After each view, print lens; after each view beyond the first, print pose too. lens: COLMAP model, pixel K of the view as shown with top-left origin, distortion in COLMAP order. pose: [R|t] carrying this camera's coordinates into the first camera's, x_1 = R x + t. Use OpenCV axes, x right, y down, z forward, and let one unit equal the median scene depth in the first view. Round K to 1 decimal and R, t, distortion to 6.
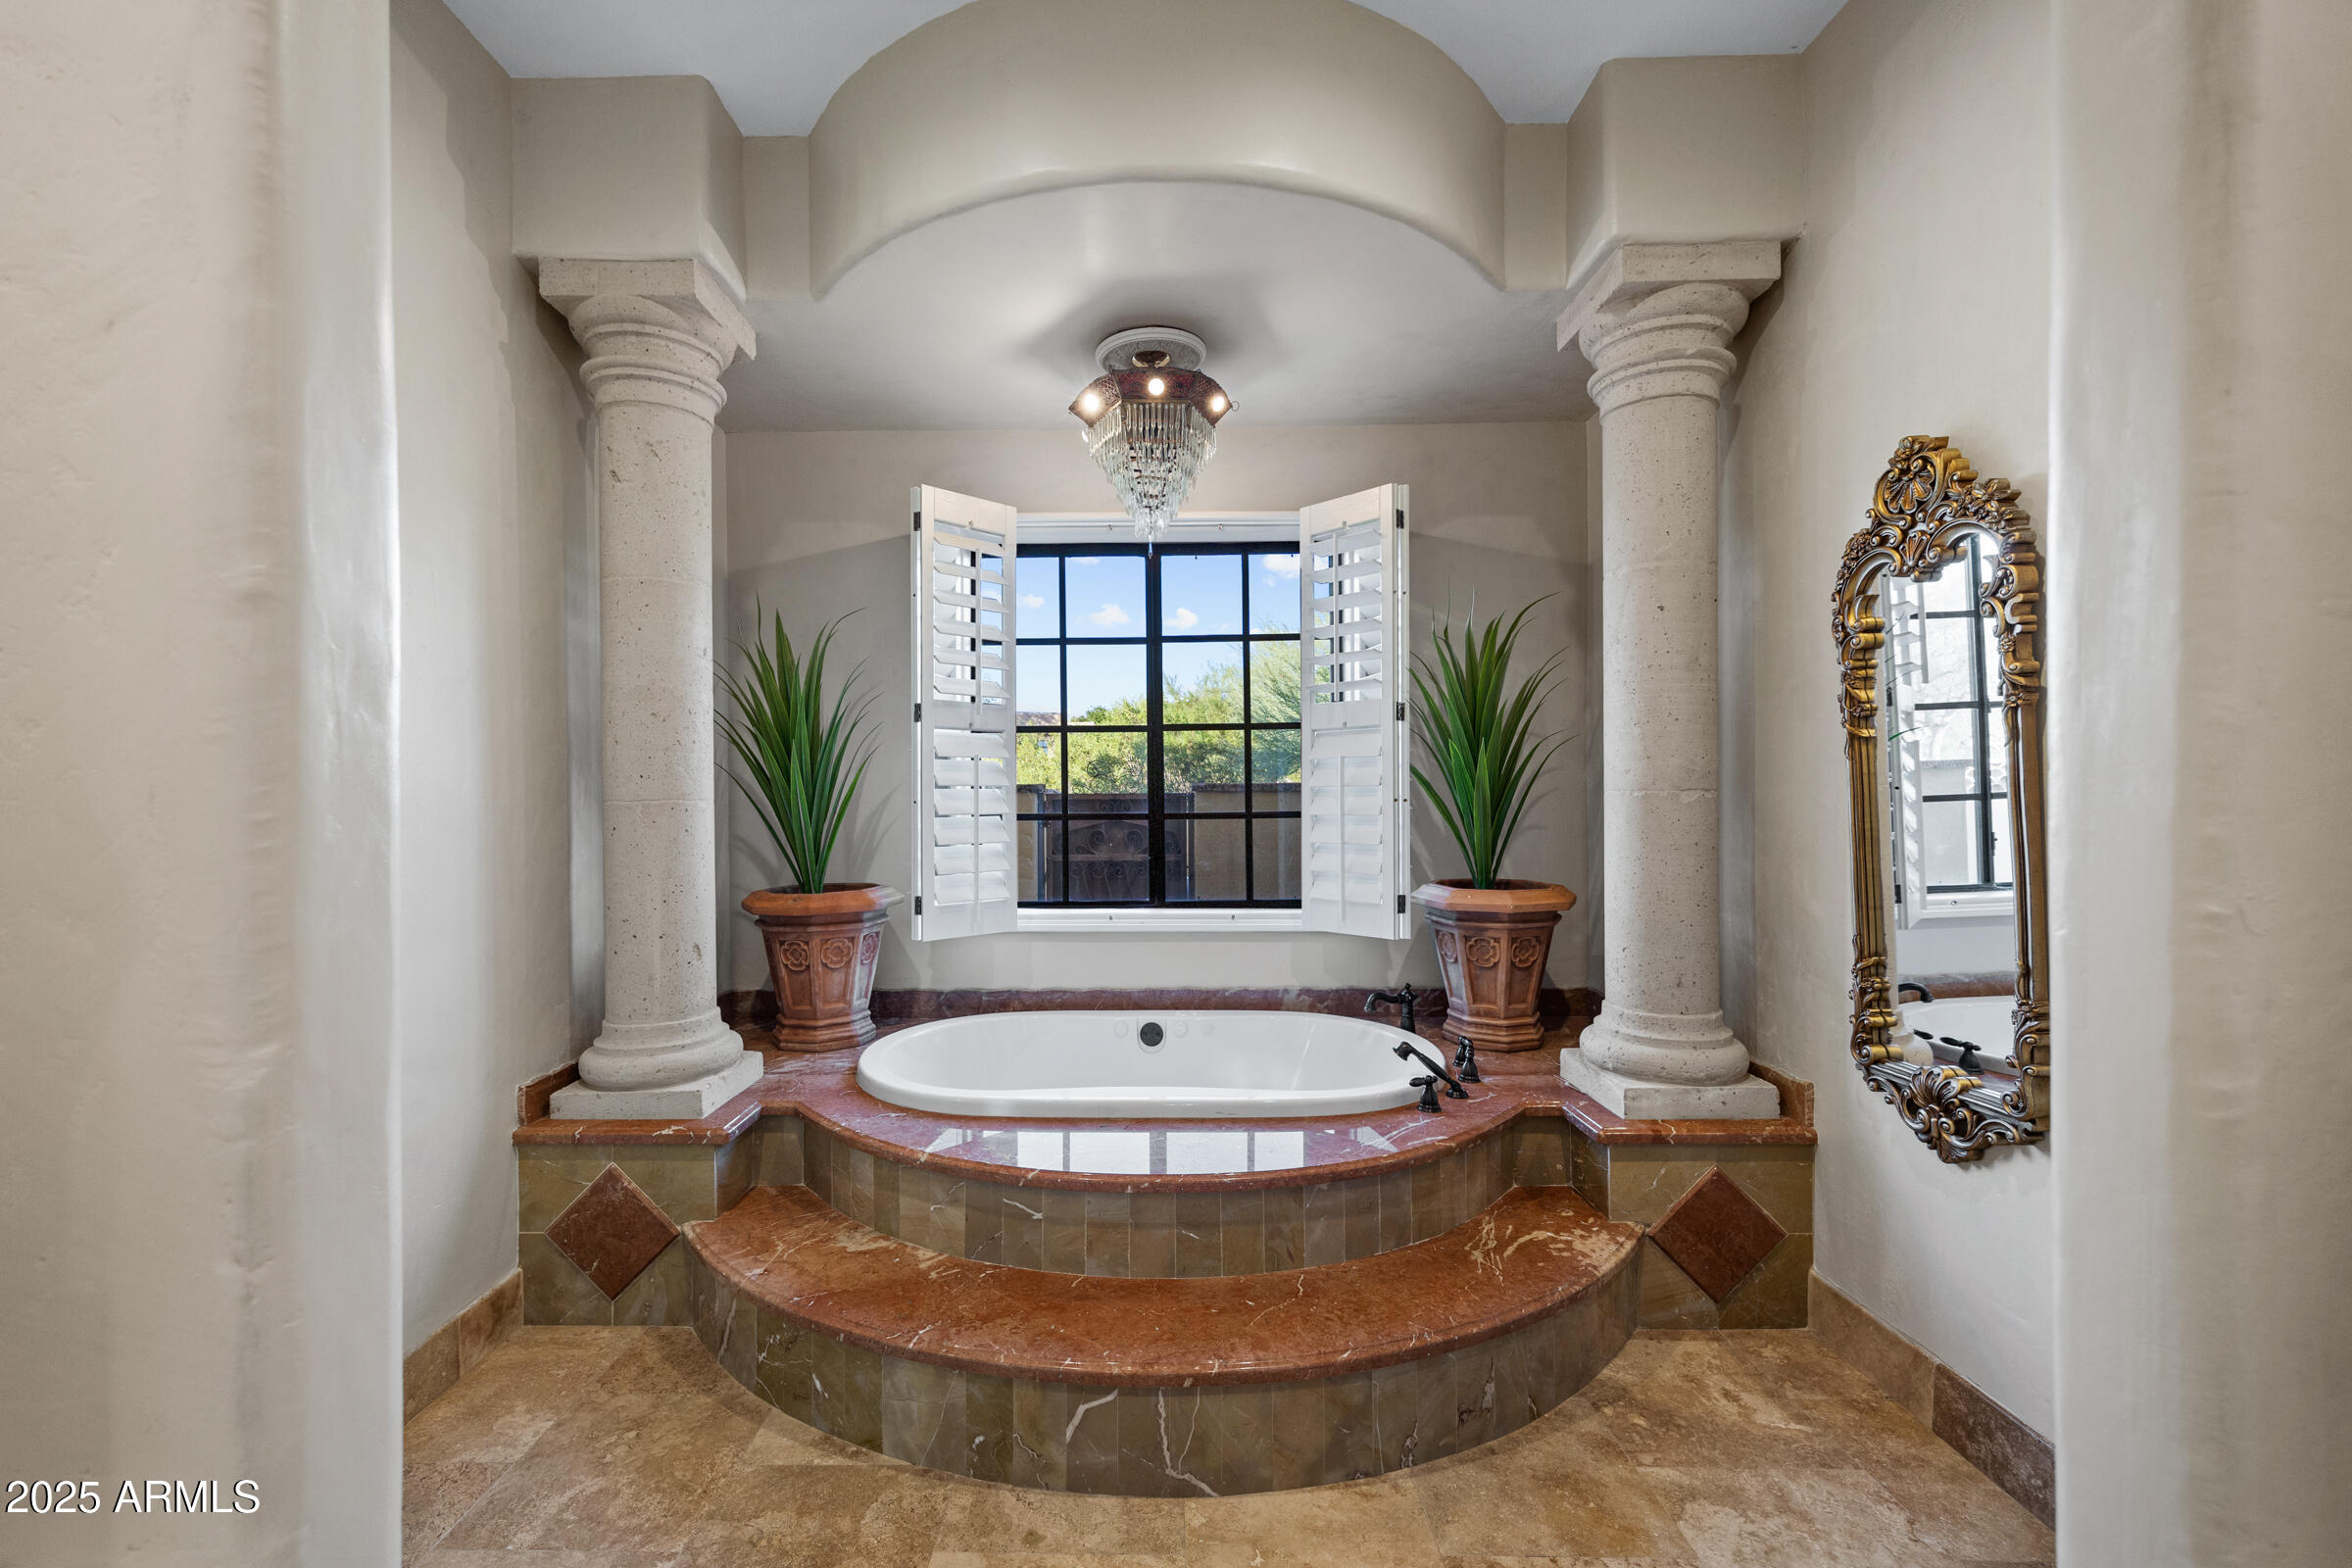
lens RADIAL K [[957.7, 0, 1134.4], [0, 957.7, 804.4], [0, 0, 1]] dist [0.003986, 0.000168]
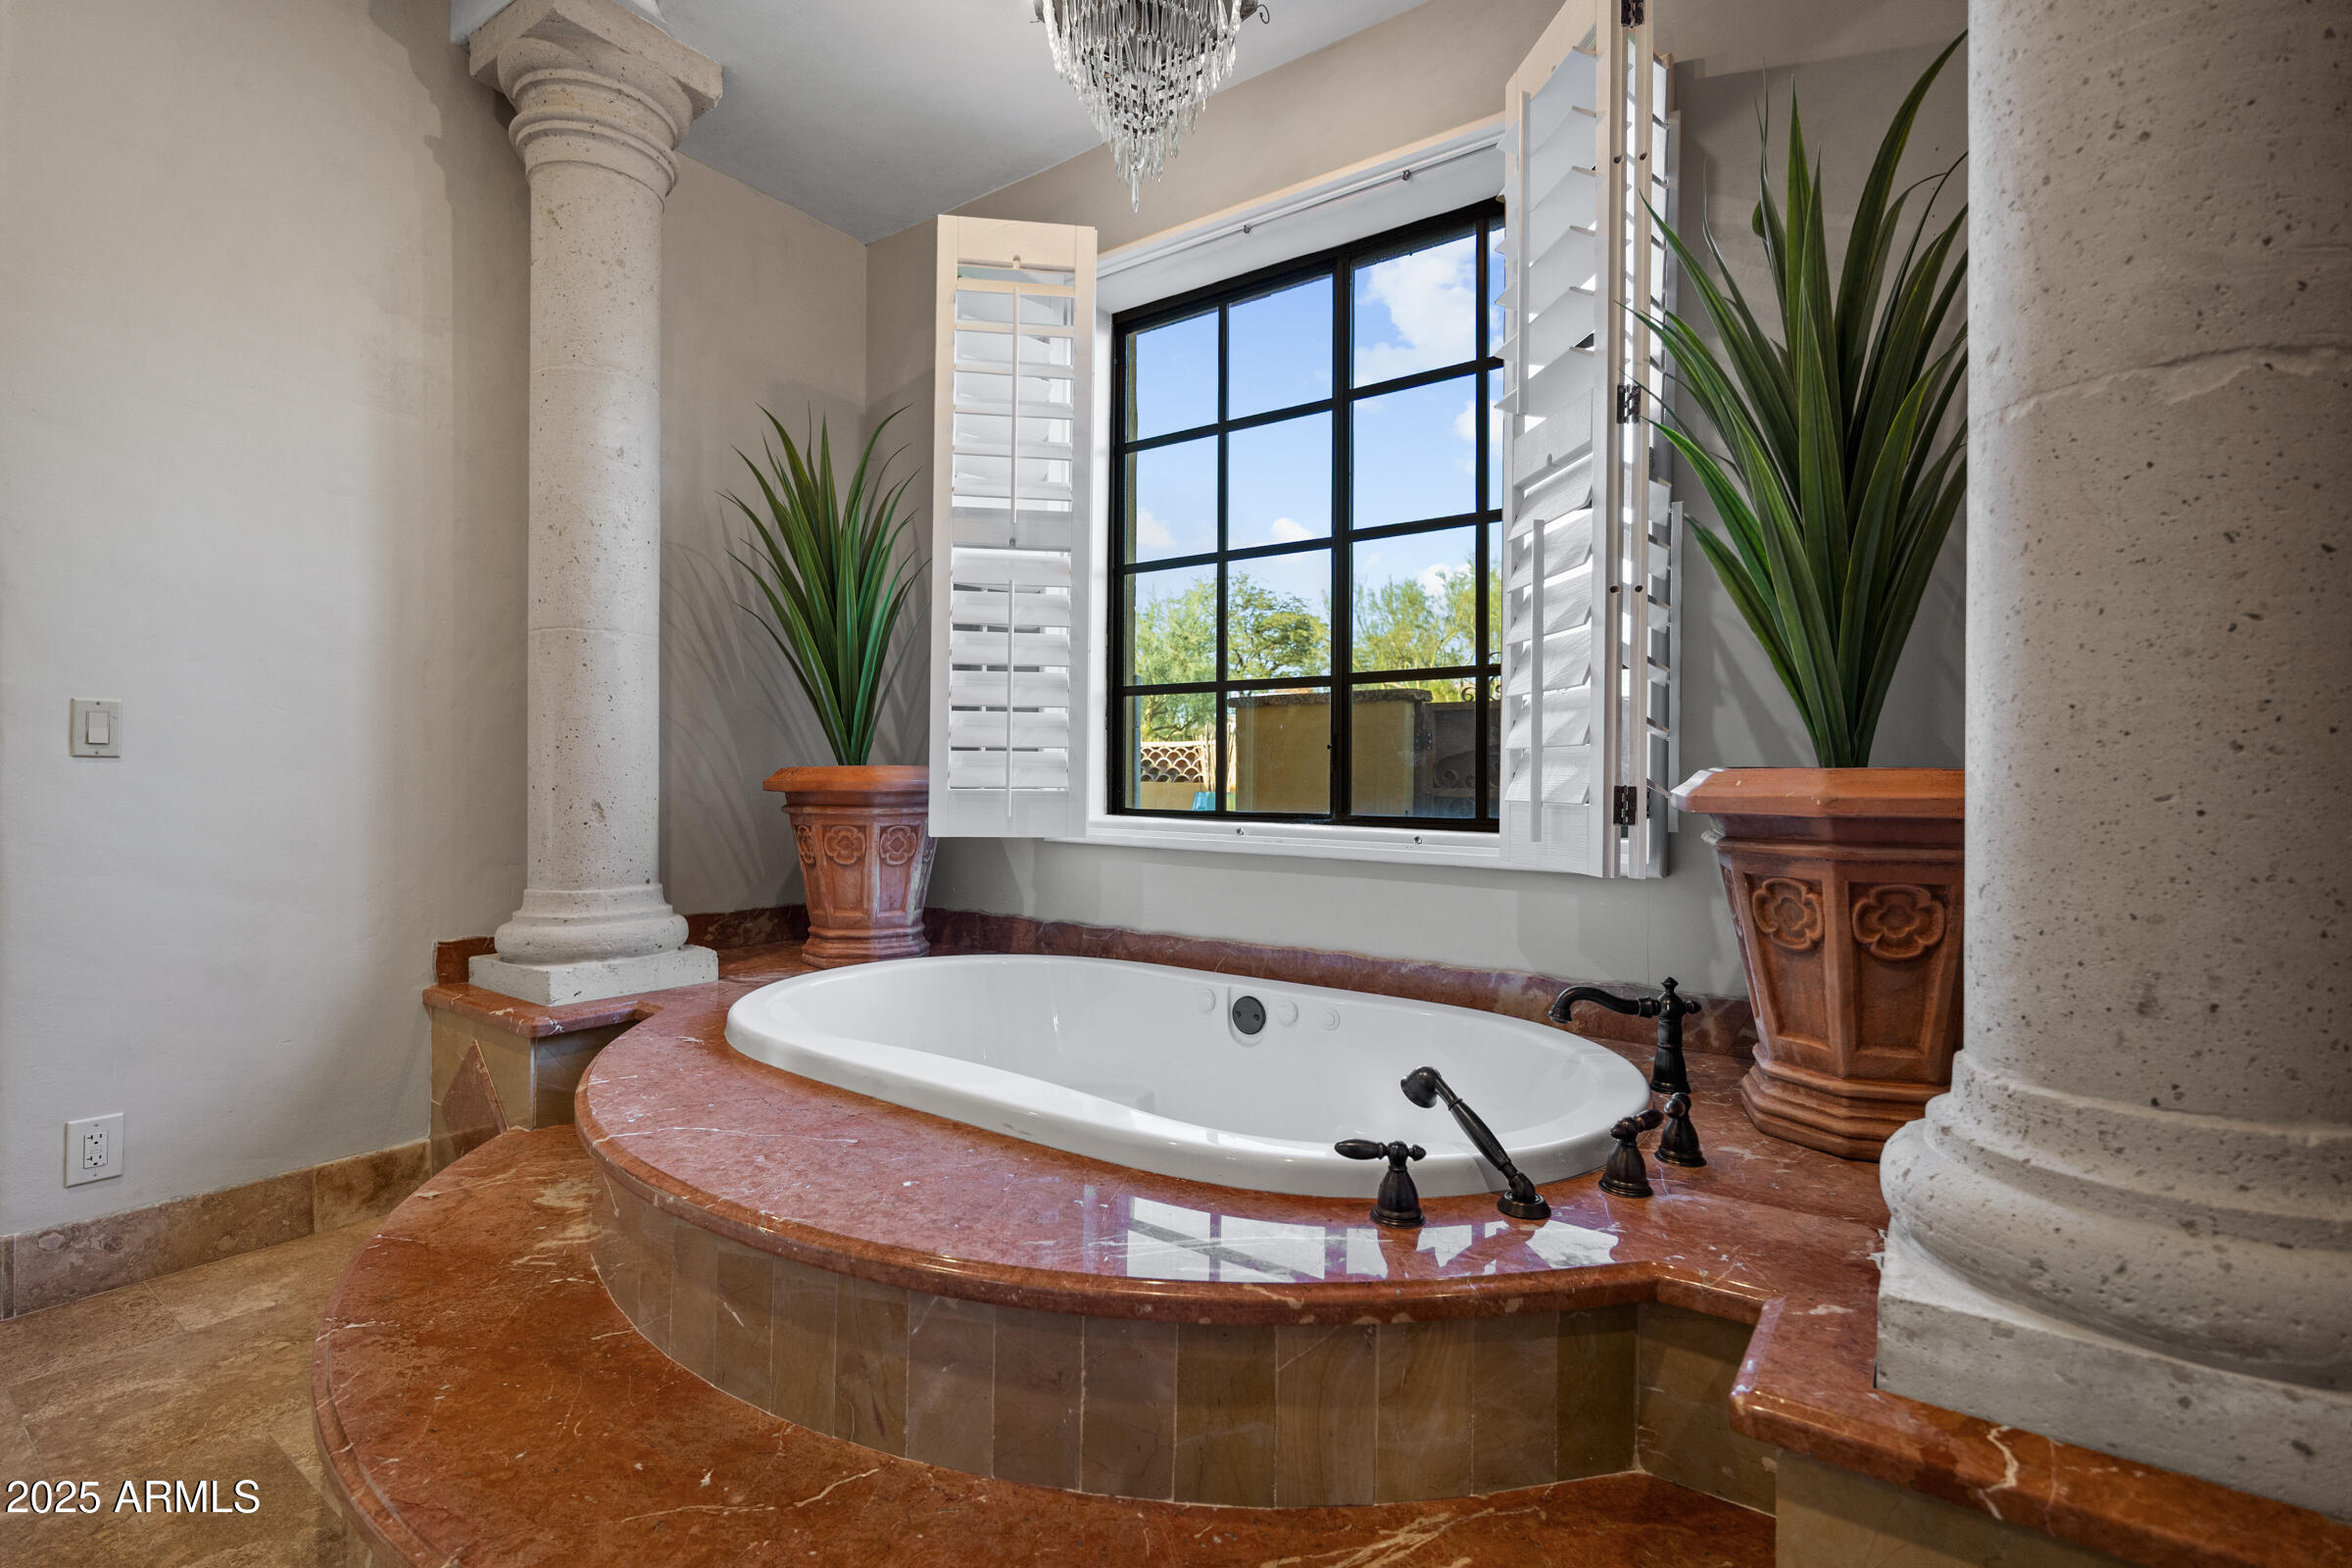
lens RADIAL K [[1074.7, 0, 1179.3], [0, 1074.7, 780.0], [0, 0, 1]] dist [-0.003181, -0.000792]
pose [[0.818284, 0.014912, -0.574620, 0.415500], [-0.020133, 0.999794, -0.002725, 0.099799], [0.574461, 0.013798, 0.818416, 0.443457]]
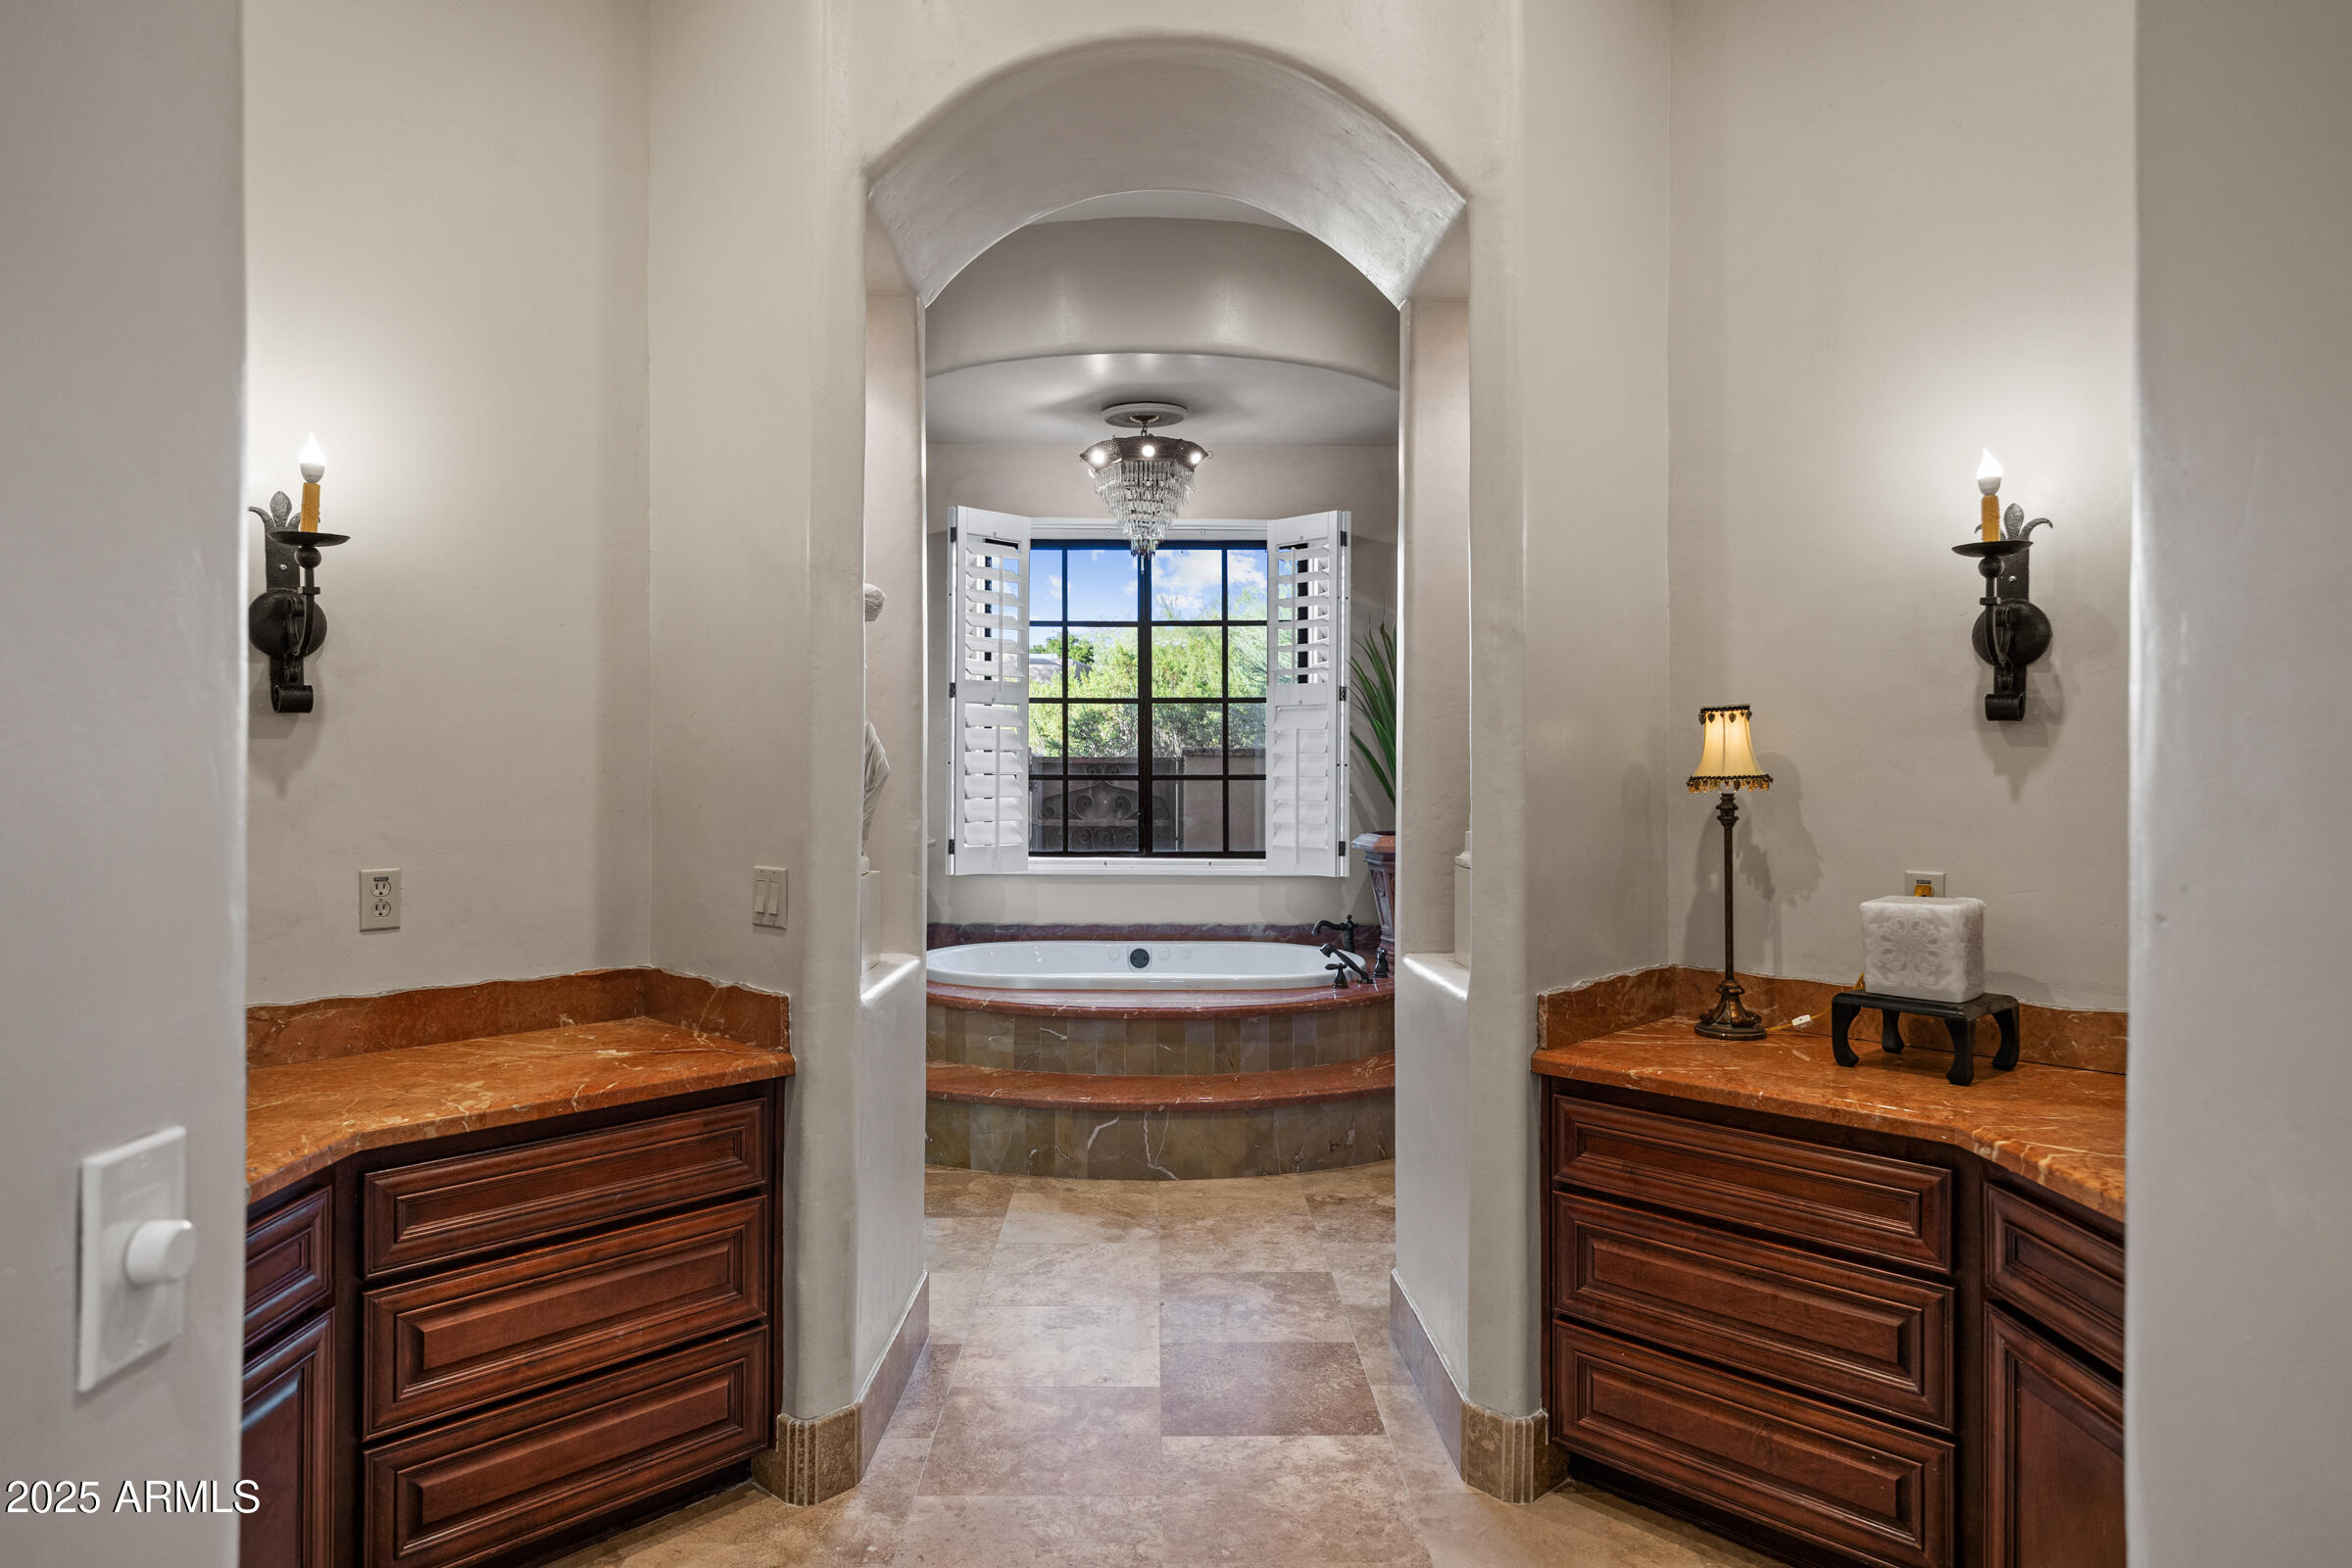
lens RADIAL K [[1451.3, 0, 1170.2], [0, 1451.3, 772.9], [0, 0, 1]] dist [0.000479, -0.001751]
pose [[0.999143, 0.009221, 0.040355, -0.021237], [-0.009226, 0.999957, -0.000059, 0.008478], [-0.040354, -0.000313, 0.999185, -0.895824]]
